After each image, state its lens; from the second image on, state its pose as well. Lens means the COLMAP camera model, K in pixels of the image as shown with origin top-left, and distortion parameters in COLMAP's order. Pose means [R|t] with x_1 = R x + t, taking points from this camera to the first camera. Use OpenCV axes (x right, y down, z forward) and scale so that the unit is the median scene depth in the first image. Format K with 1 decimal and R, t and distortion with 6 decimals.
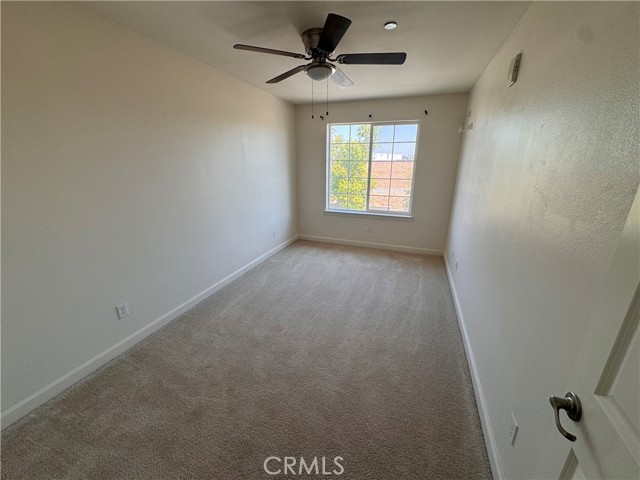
lens RADIAL K [[256.8, 0, 319.7], [0, 256.8, 239.2], [0, 0, 1]] dist [-0.002793, 0.000903]
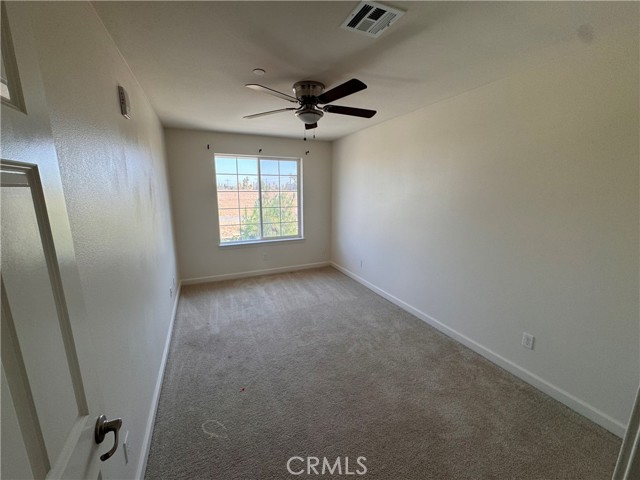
lens RADIAL K [[256.8, 0, 319.8], [0, 256.8, 239.1], [0, 0, 1]] dist [-0.002793, 0.000903]
pose [[0.717186, -0.142899, 0.682073, -0.374058], [0.218089, 0.975611, -0.024918, -0.037201], [-0.661877, 0.166623, 0.730860, 0.106752]]
